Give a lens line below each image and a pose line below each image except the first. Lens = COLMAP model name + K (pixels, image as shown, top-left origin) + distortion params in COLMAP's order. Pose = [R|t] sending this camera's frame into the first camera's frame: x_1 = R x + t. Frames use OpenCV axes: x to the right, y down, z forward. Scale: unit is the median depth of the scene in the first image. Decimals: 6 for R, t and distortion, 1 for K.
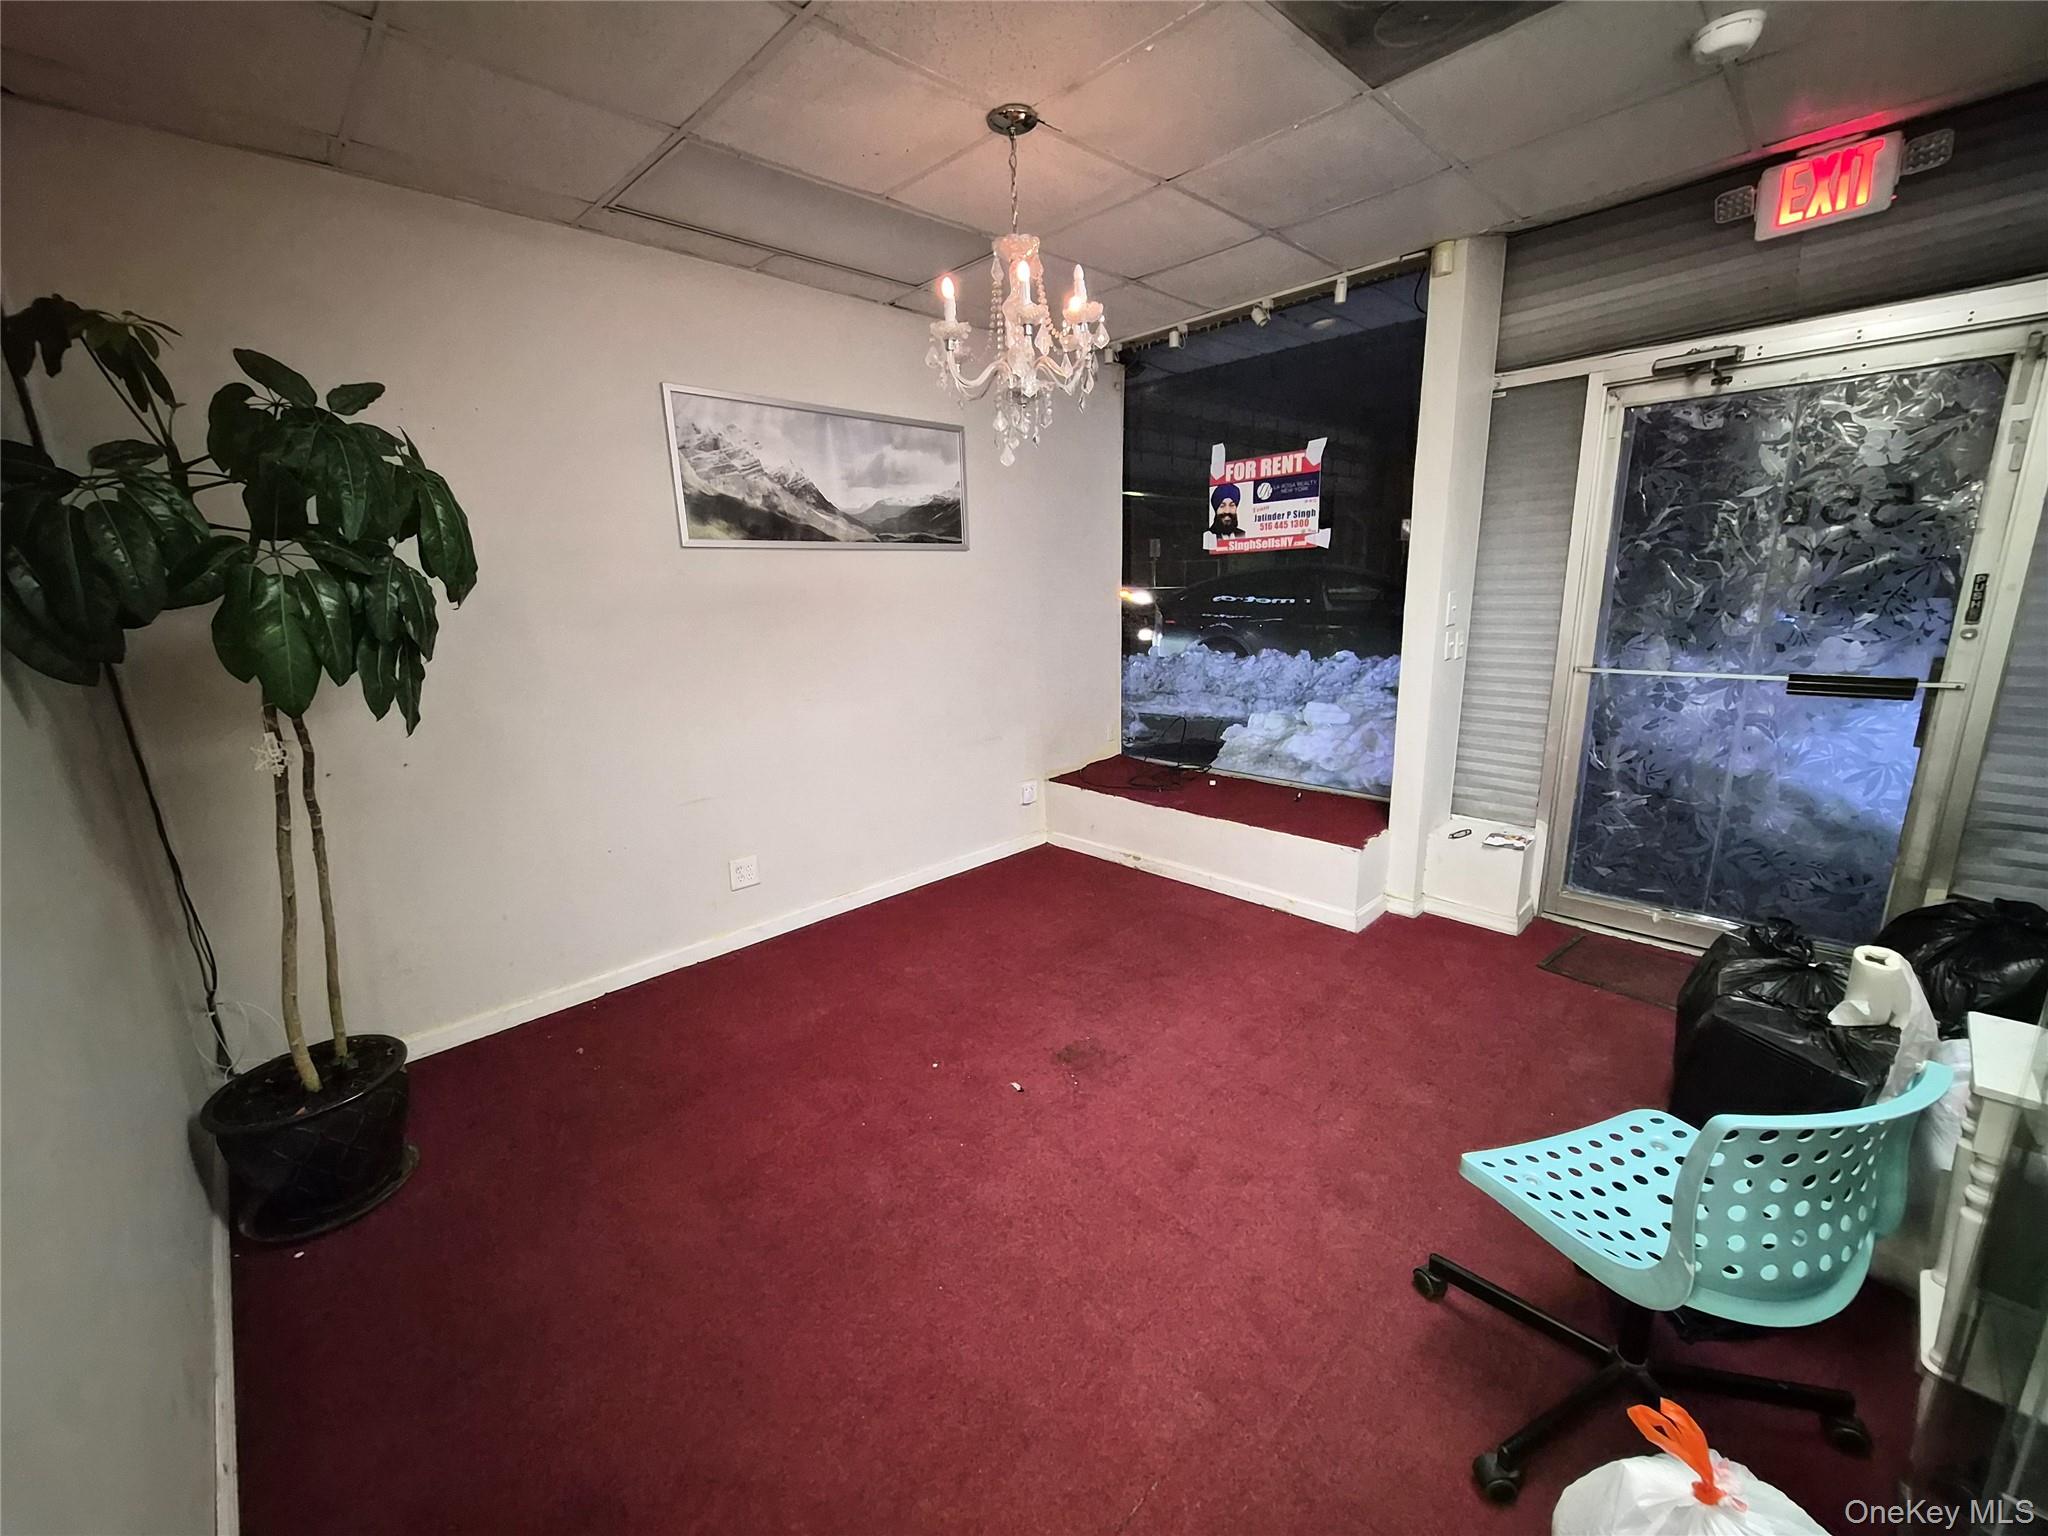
lens RADIAL K [[800.6, 0, 1017.3], [0, 800.6, 766.1], [0, 0, 1]] dist [-0.001392, 0.000514]
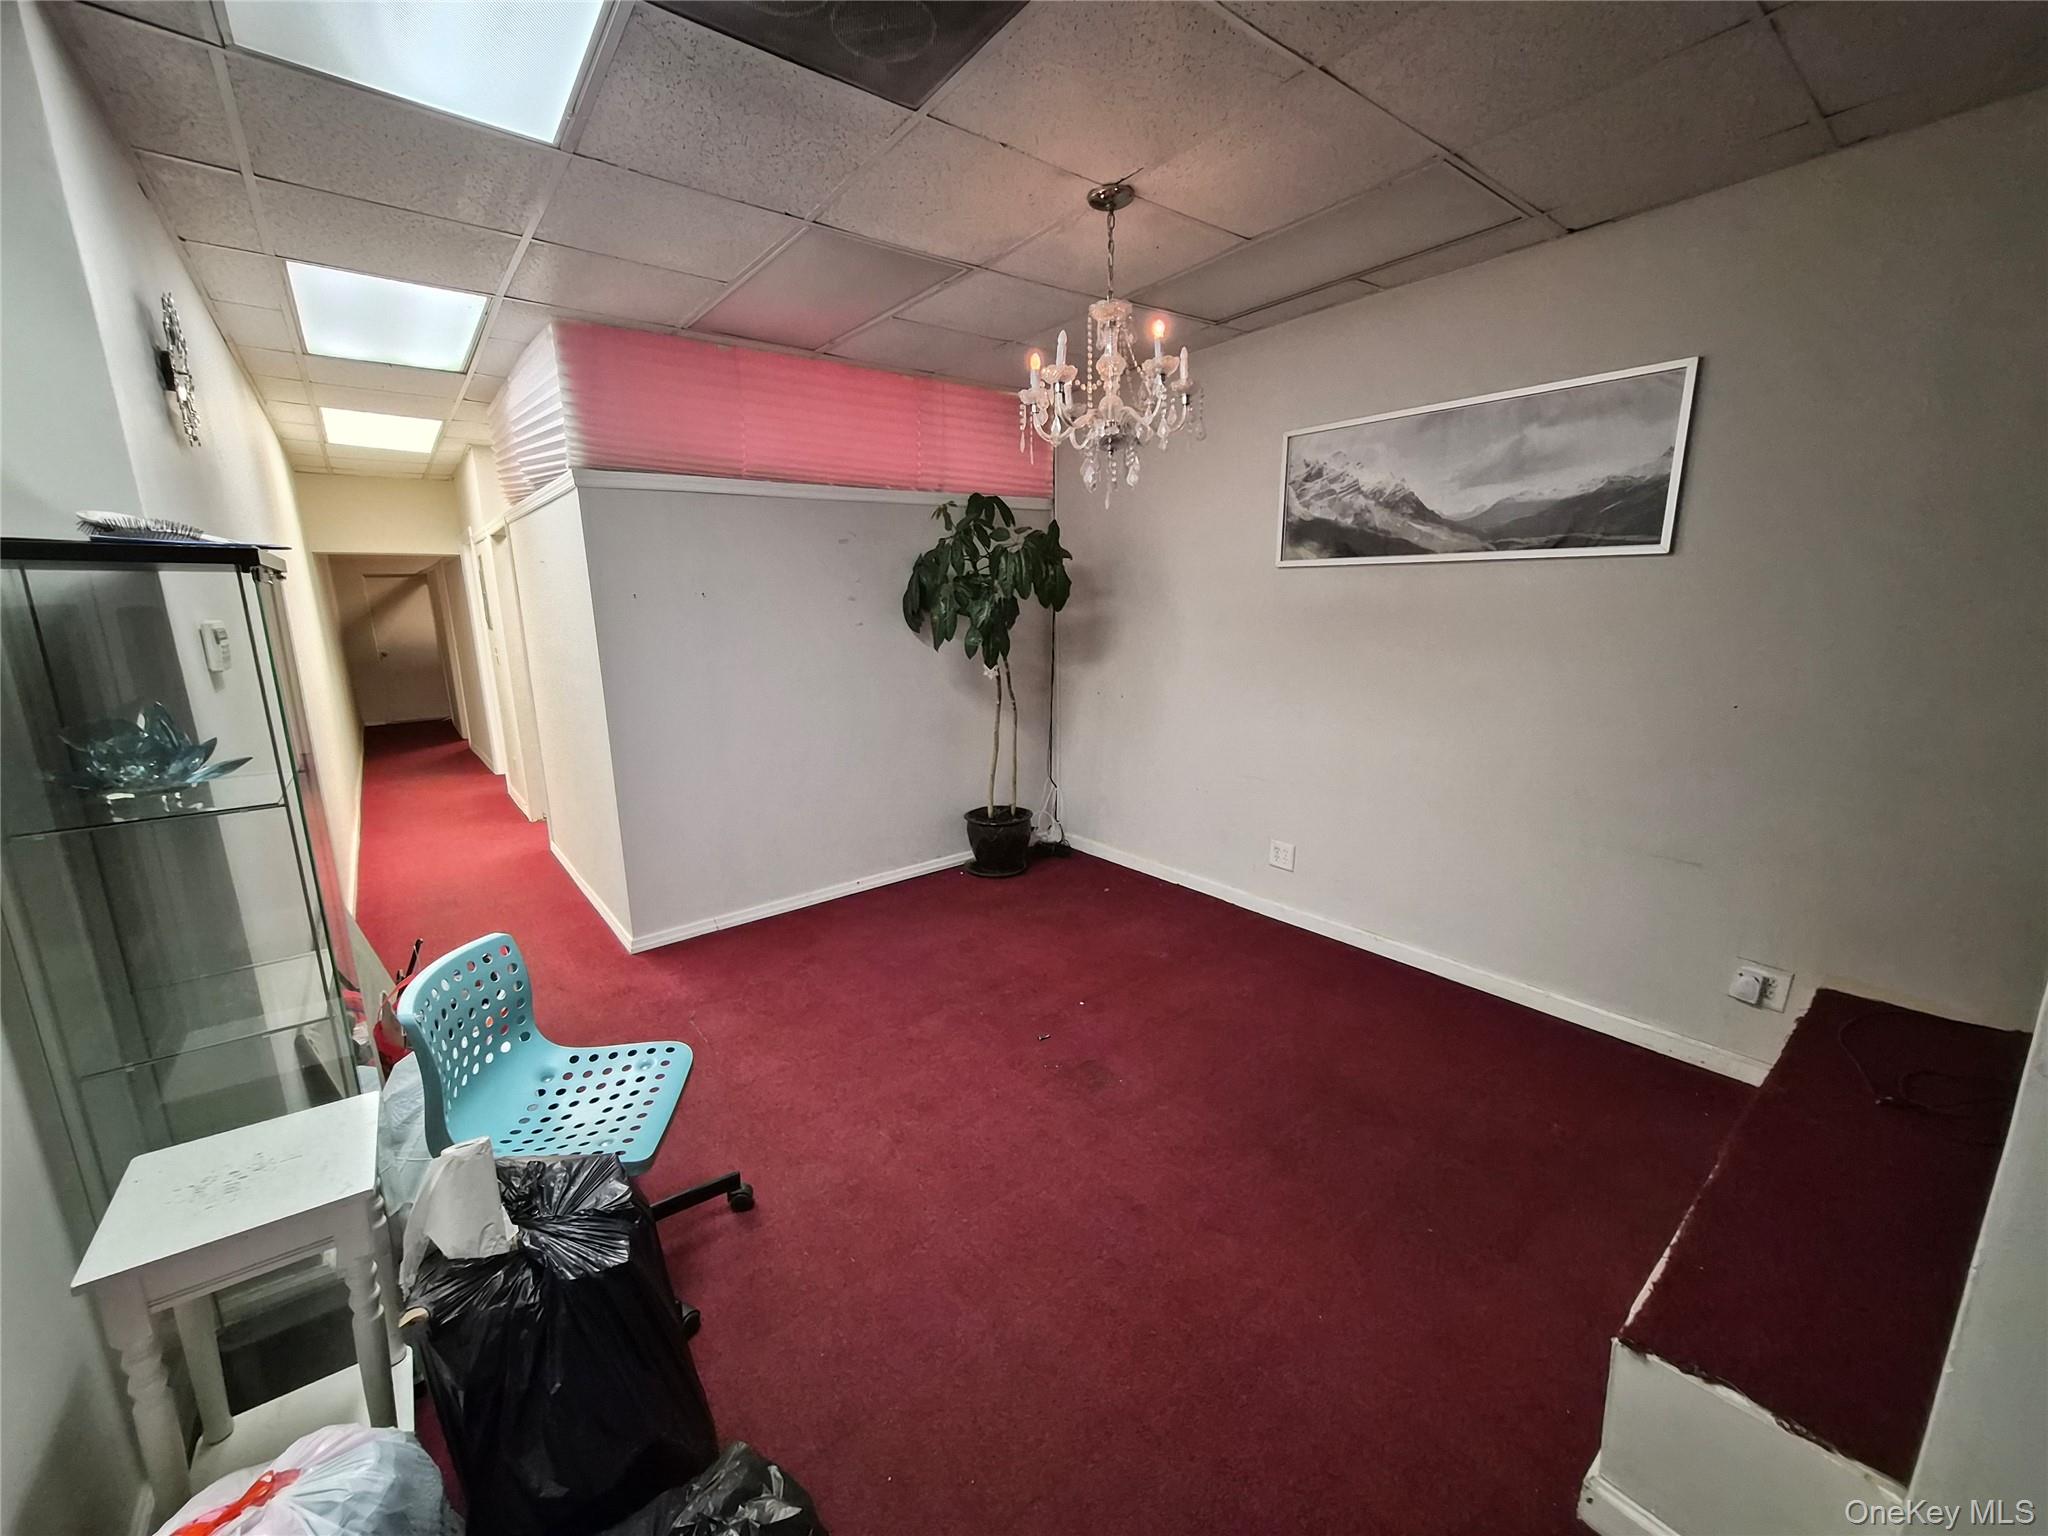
lens RADIAL K [[800.6, 0, 1015.5], [0, 800.6, 772.1], [0, 0, 1]] dist [-0.001392, 0.000514]
pose [[-0.109252, 0.240512, -0.964478, 0.792290], [-0.213345, 0.942000, 0.259074, -0.196508], [0.970849, 0.234071, -0.051603, 0.699938]]
